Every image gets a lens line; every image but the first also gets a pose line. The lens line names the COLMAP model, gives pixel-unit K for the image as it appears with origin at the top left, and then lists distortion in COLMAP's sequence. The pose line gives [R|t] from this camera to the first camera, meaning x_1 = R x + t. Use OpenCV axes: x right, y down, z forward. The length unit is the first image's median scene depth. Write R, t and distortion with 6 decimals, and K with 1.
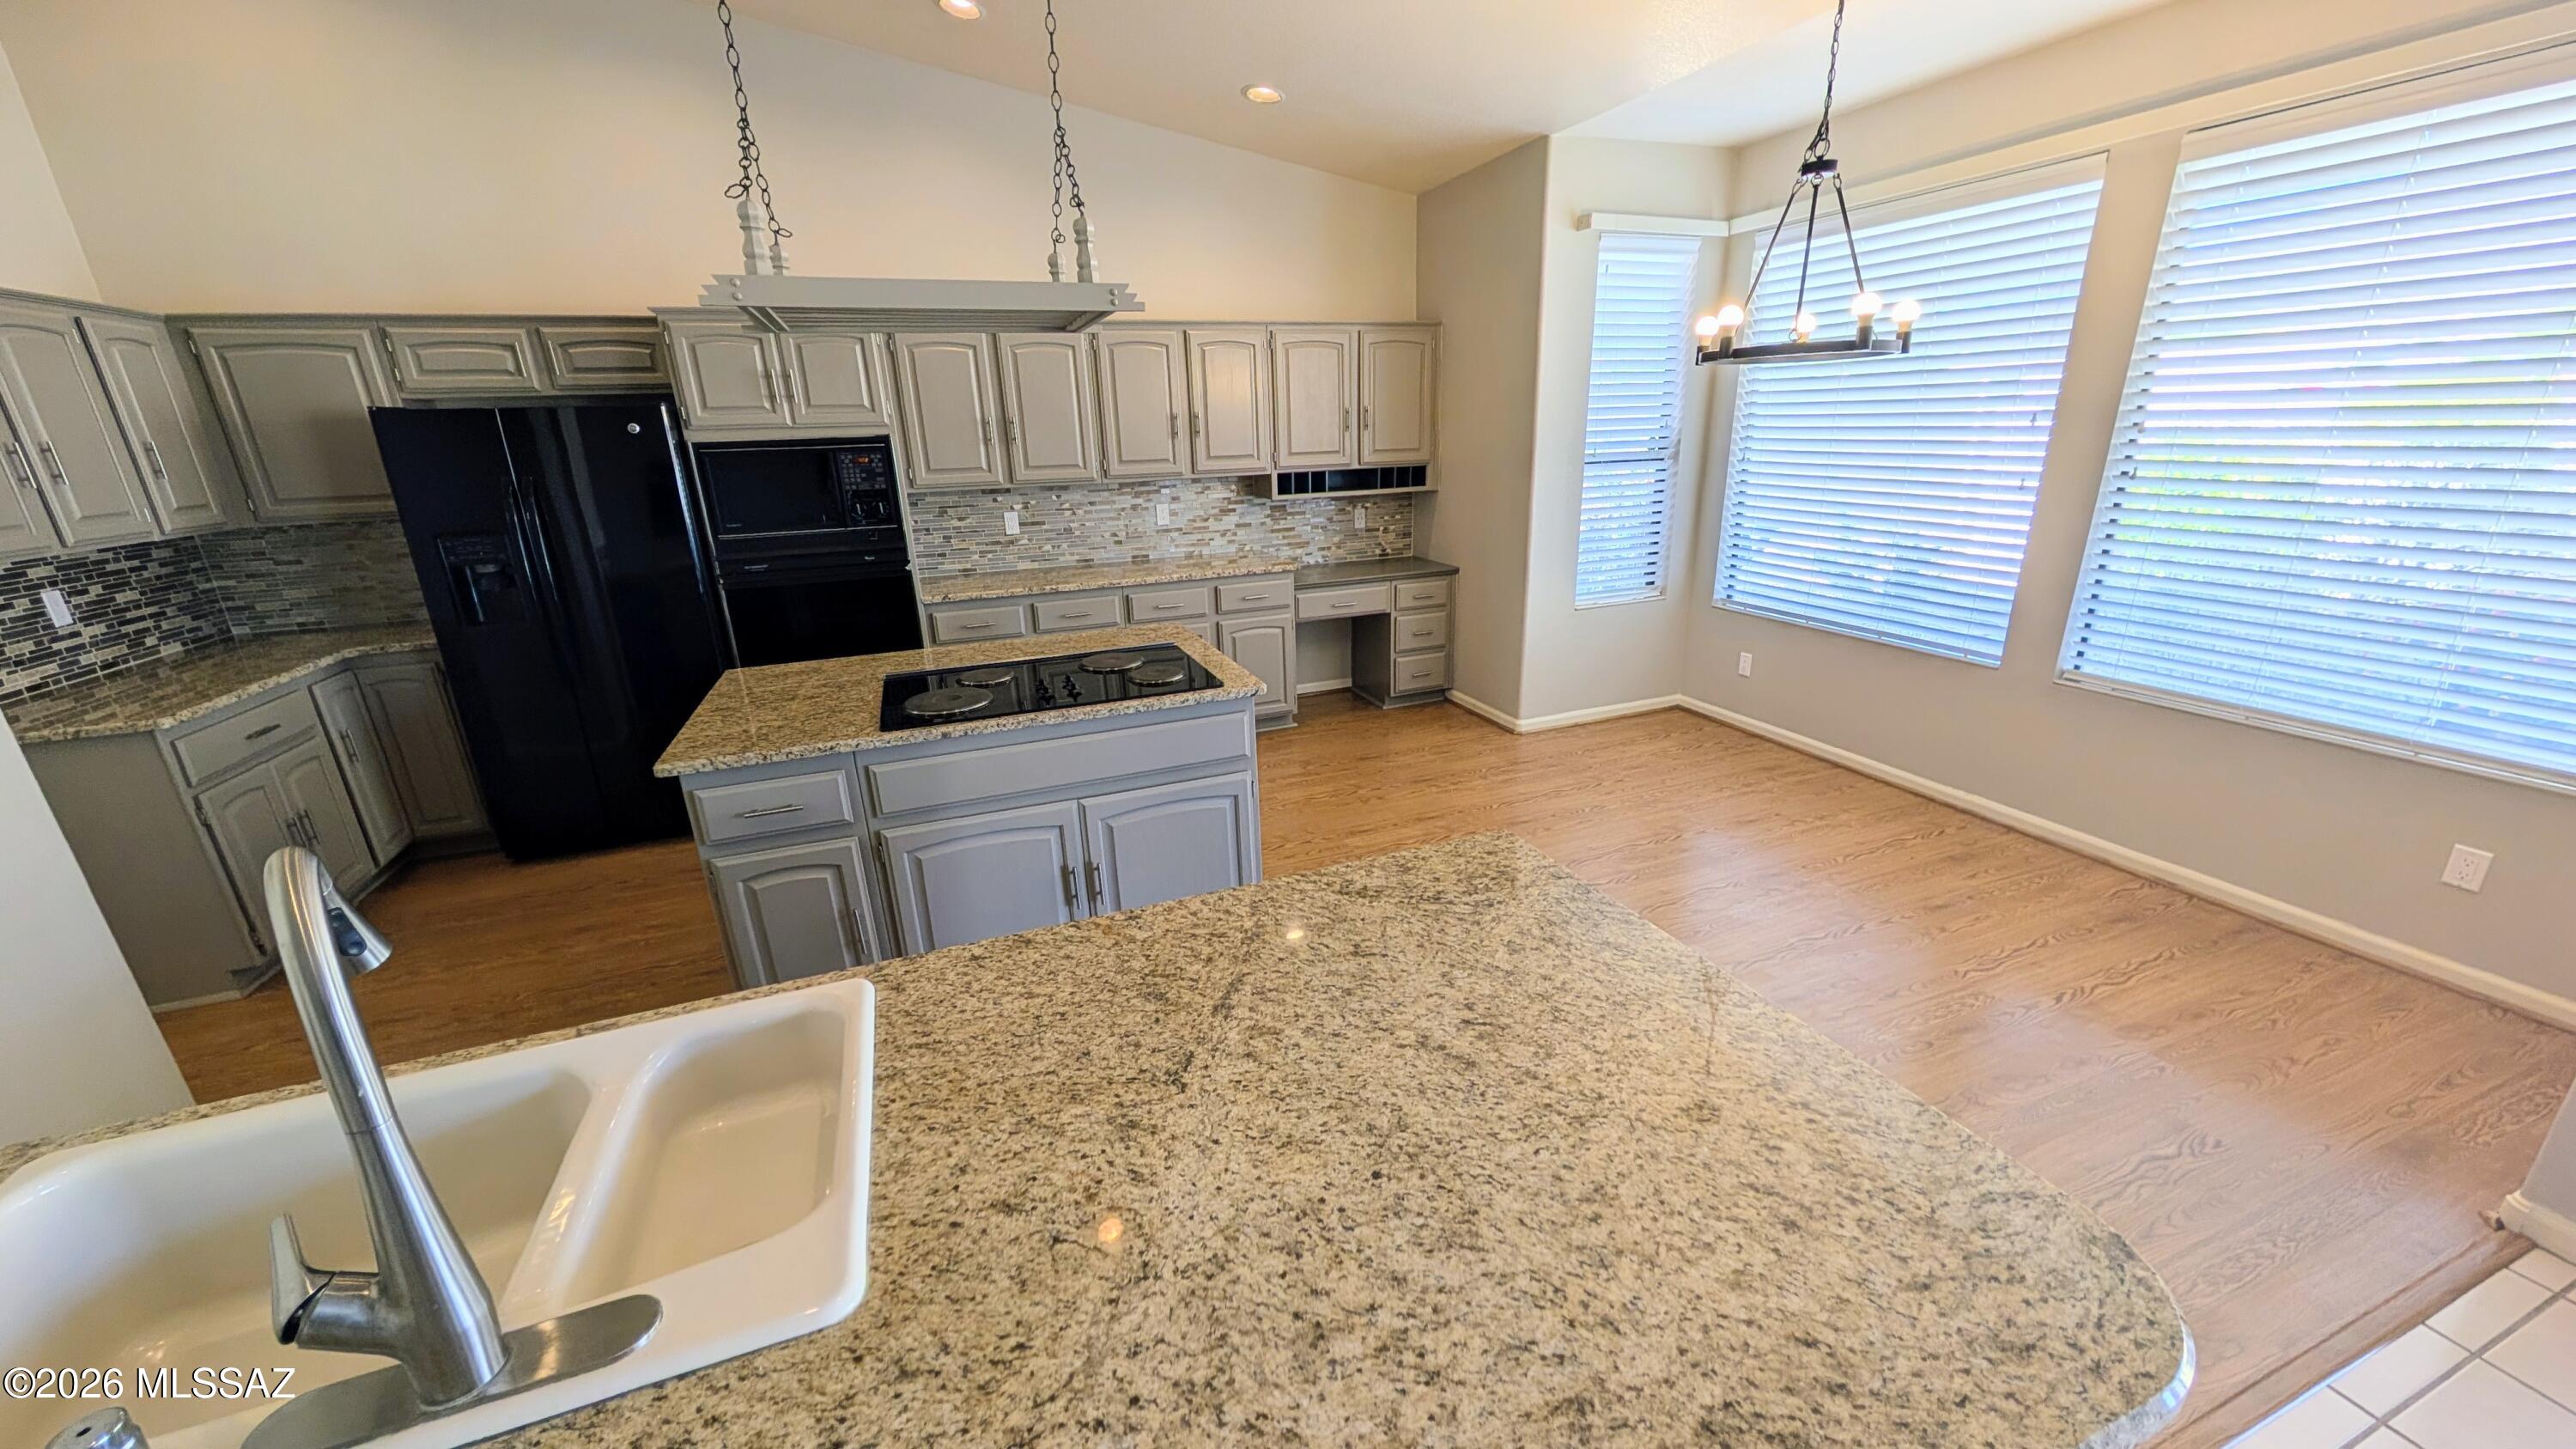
lens RADIAL K [[933.5, 0, 1291.3], [0, 933.5, 724.9], [0, 0, 1]] dist [0.001763, -0.000284]
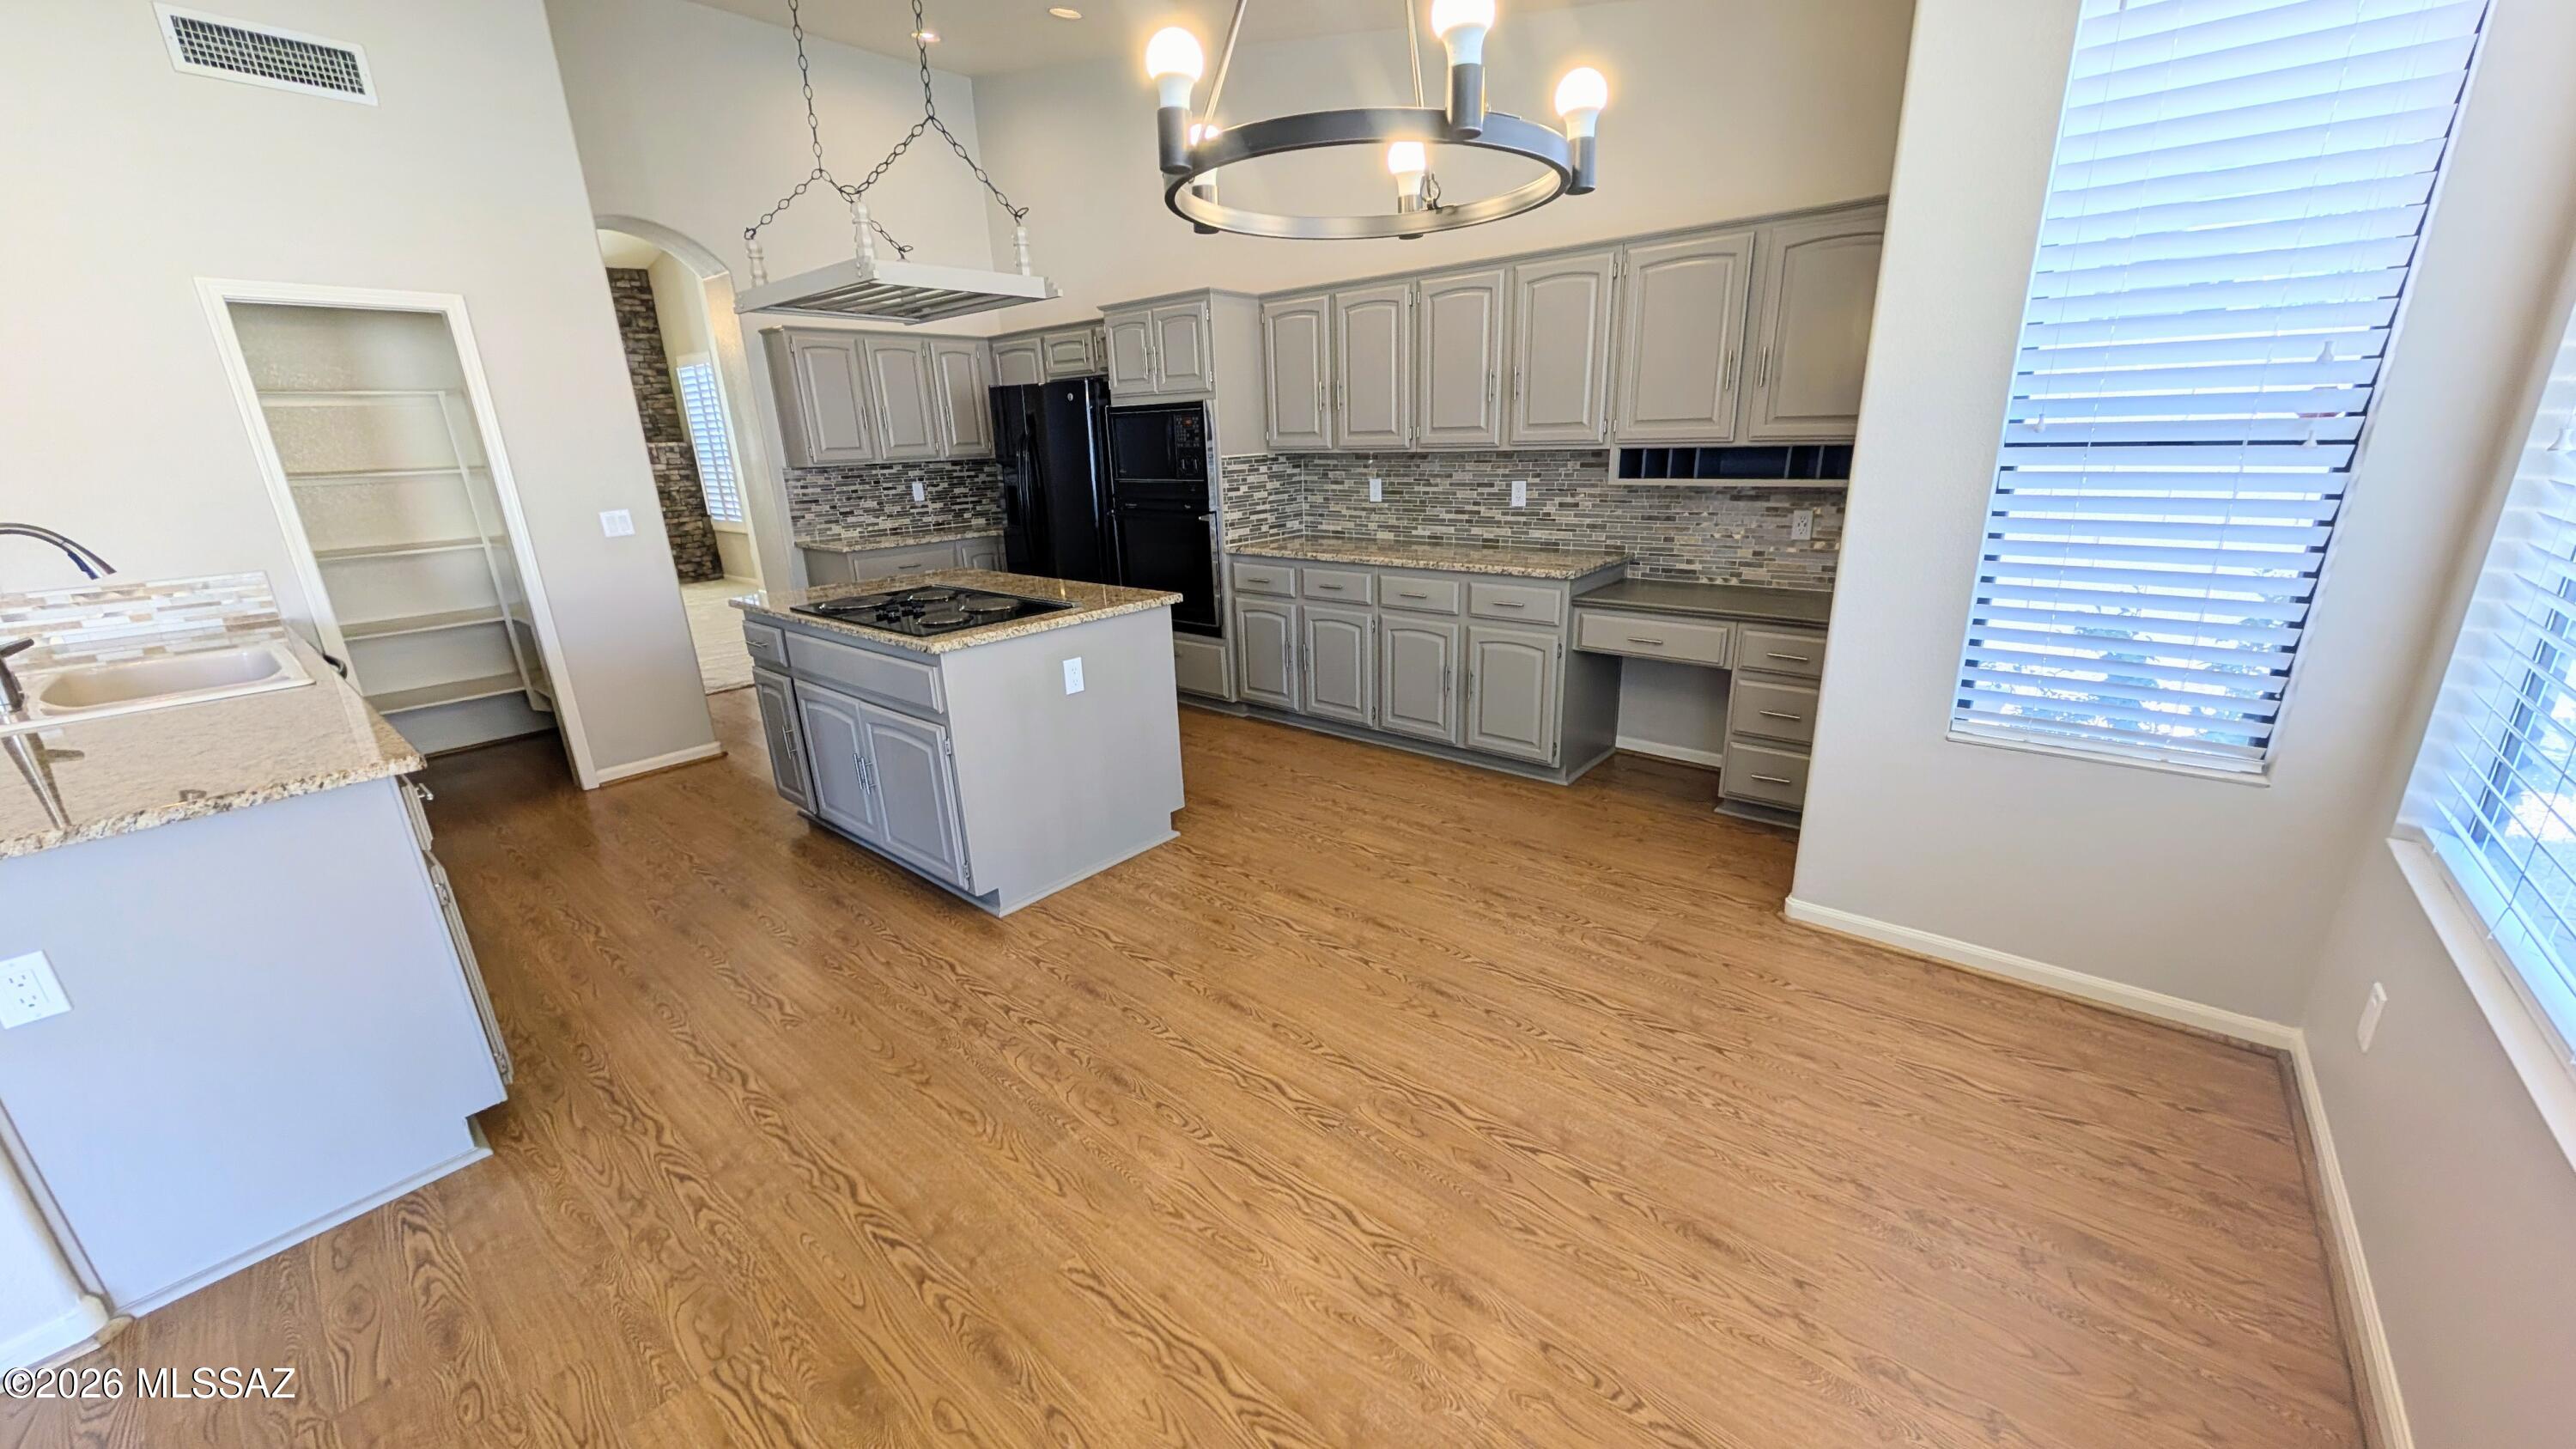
lens RADIAL K [[933.5, 0, 1287.9], [0, 933.5, 728.3], [0, 0, 1]] dist [0.001763, -0.000284]
pose [[0.475754, 0.280766, -0.833564, 0.585243], [-0.257420, 0.950636, 0.173278, -0.131860], [0.841067, 0.132138, 0.524544, 0.465802]]
